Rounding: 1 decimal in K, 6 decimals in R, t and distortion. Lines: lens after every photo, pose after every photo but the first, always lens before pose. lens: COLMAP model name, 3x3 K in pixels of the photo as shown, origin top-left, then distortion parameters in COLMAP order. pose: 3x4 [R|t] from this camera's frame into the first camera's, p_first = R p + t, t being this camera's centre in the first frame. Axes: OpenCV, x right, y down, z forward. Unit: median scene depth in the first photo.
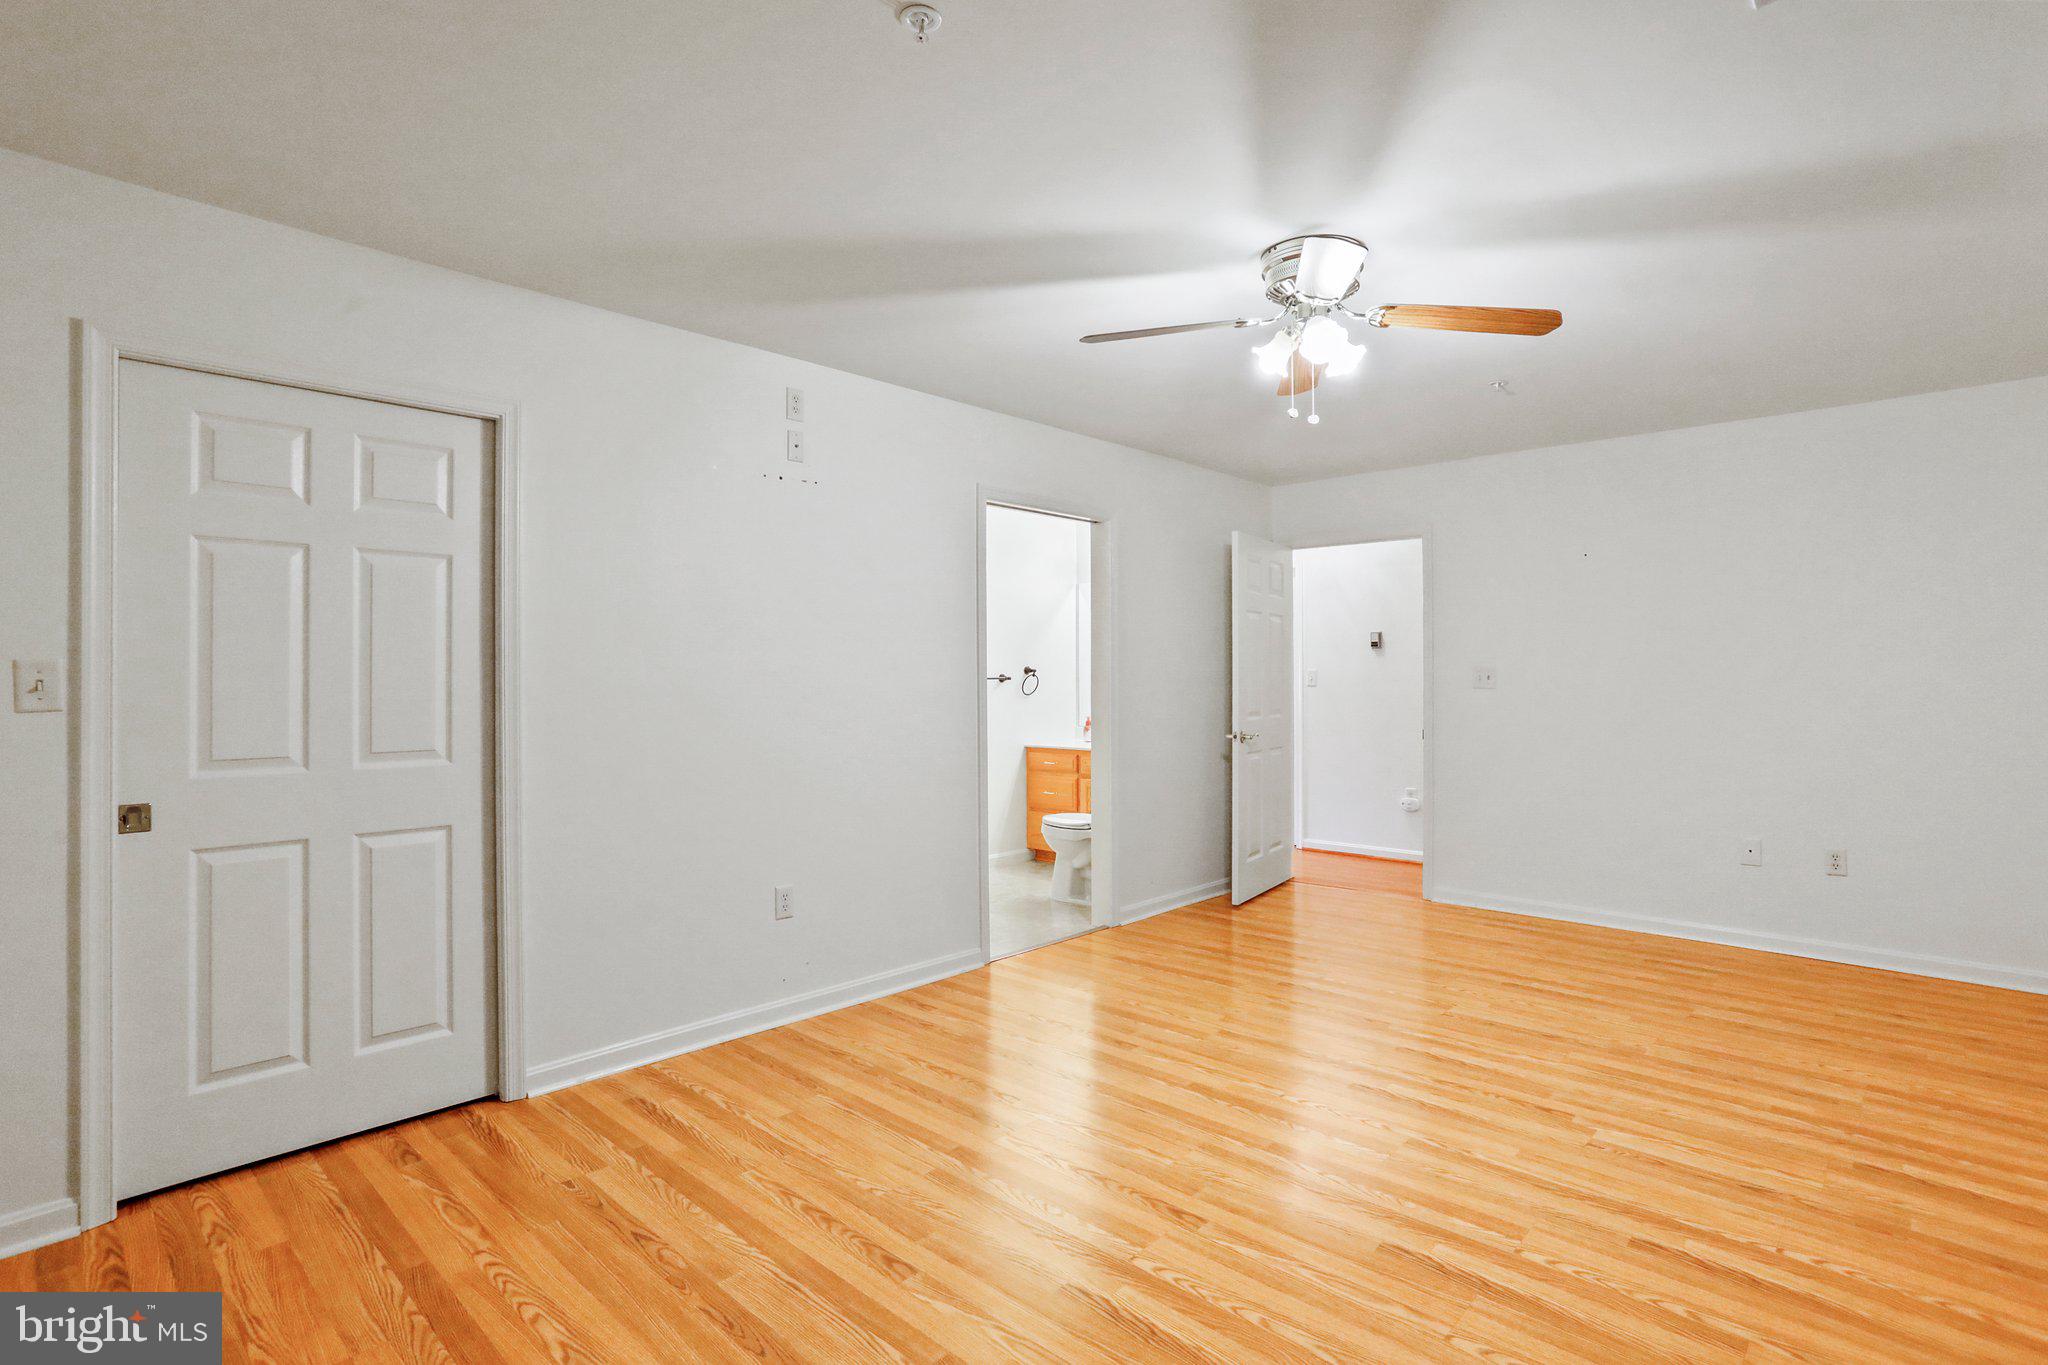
lens RADIAL K [[996.0, 0, 1009.1], [0, 996.0, 672.9], [0, 0, 1]] dist [-0.038994, 0.016829]
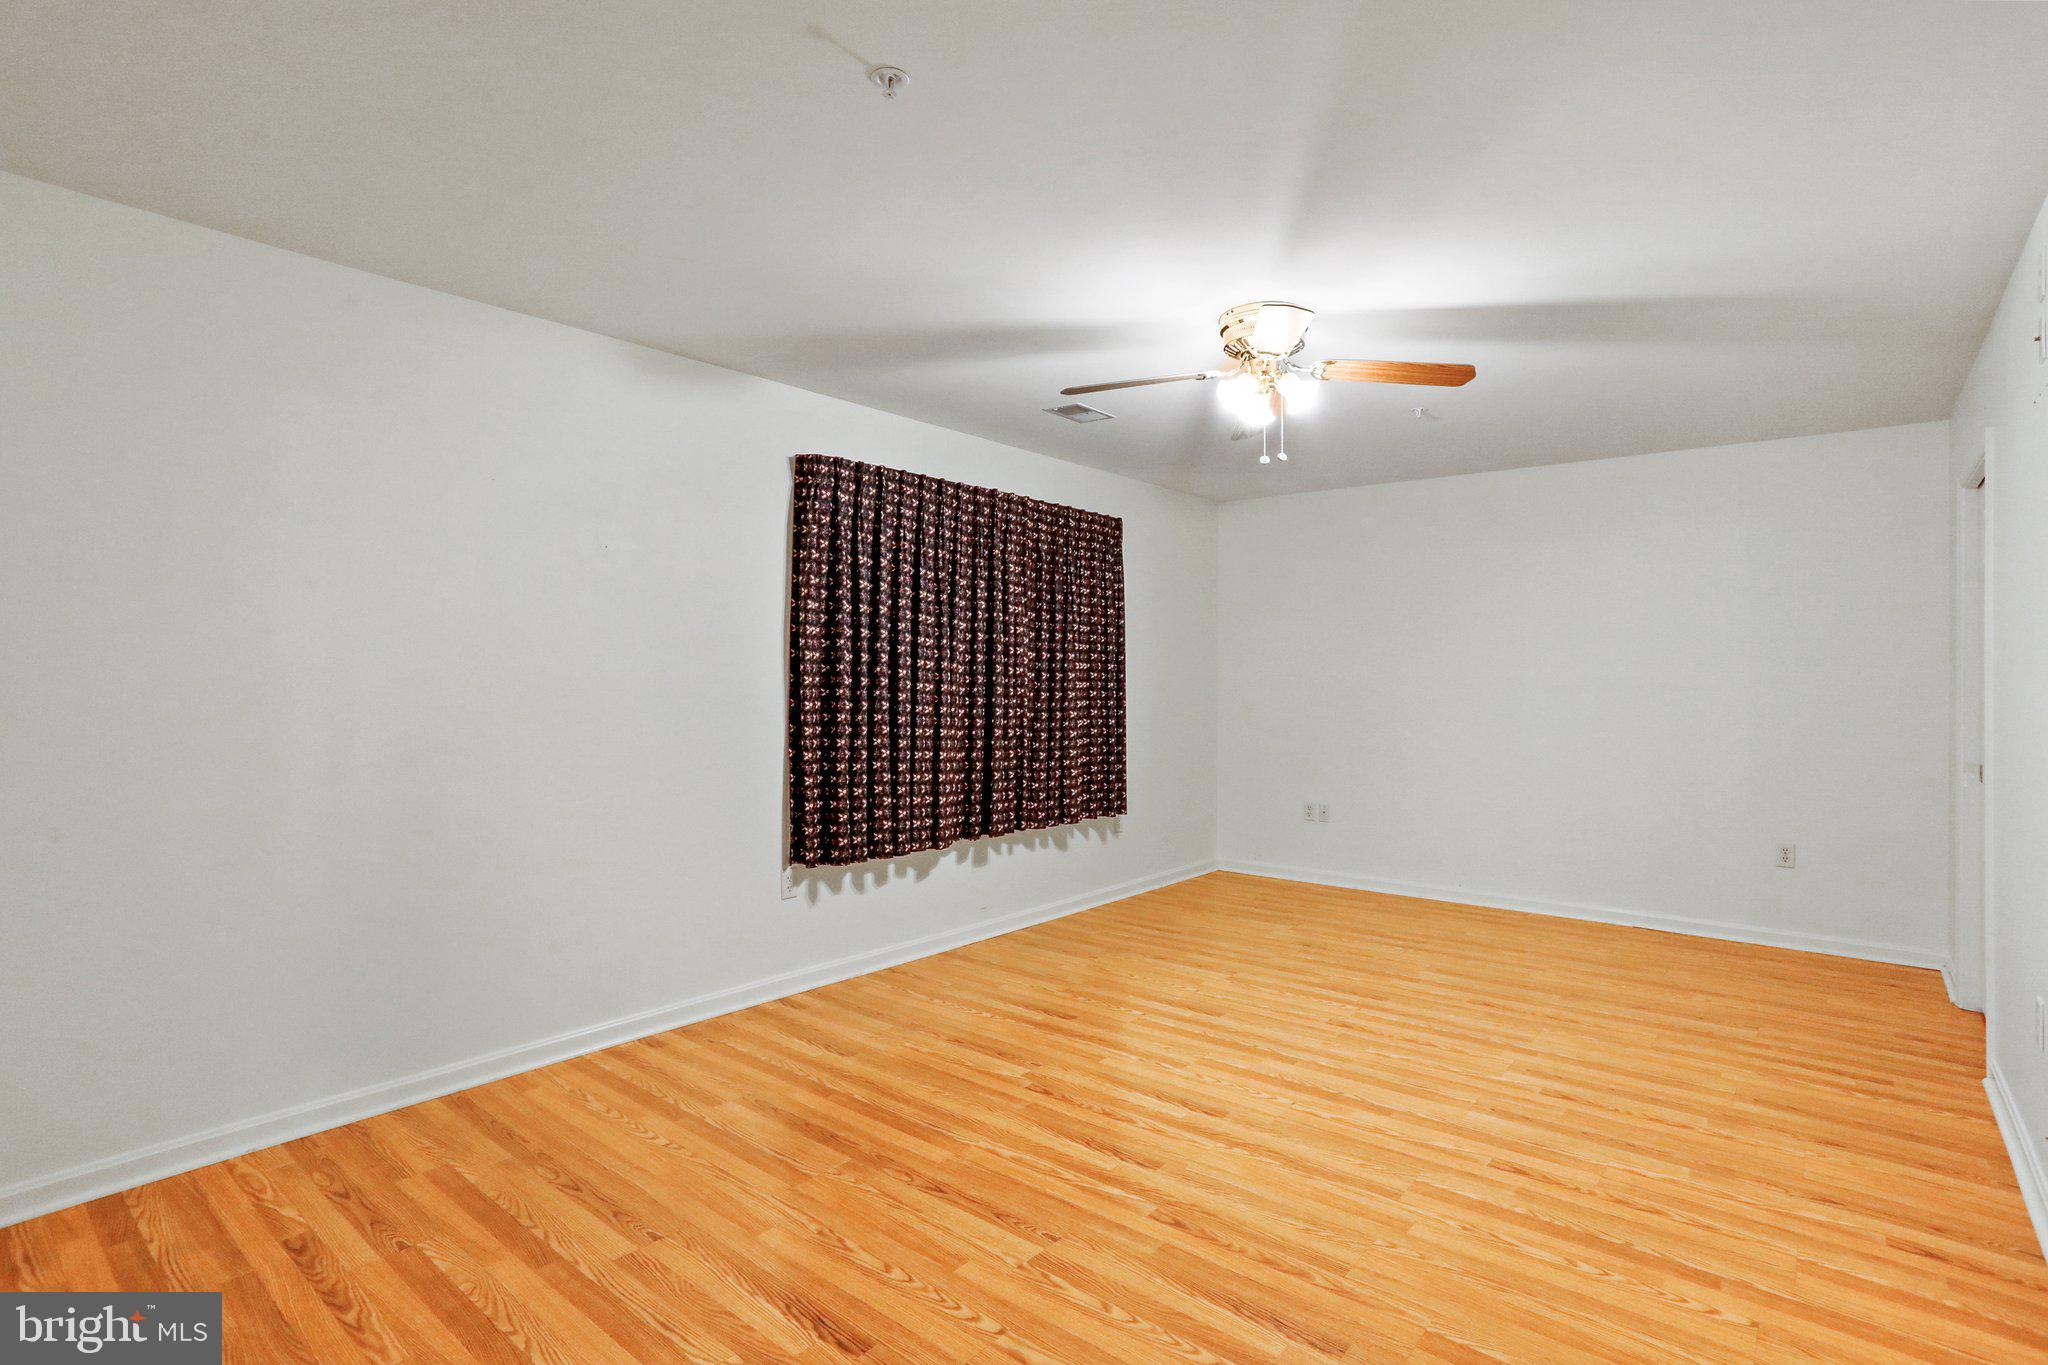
lens RADIAL K [[996.0, 0, 1017.8], [0, 996.0, 674.2], [0, 0, 1]] dist [-0.038994, 0.016829]
pose [[-0.997702, -0.001959, -0.067722, 0.610647], [-0.001176, 0.999932, -0.011597, 0.006056], [0.067740, -0.011491, -0.997637, 1.940940]]
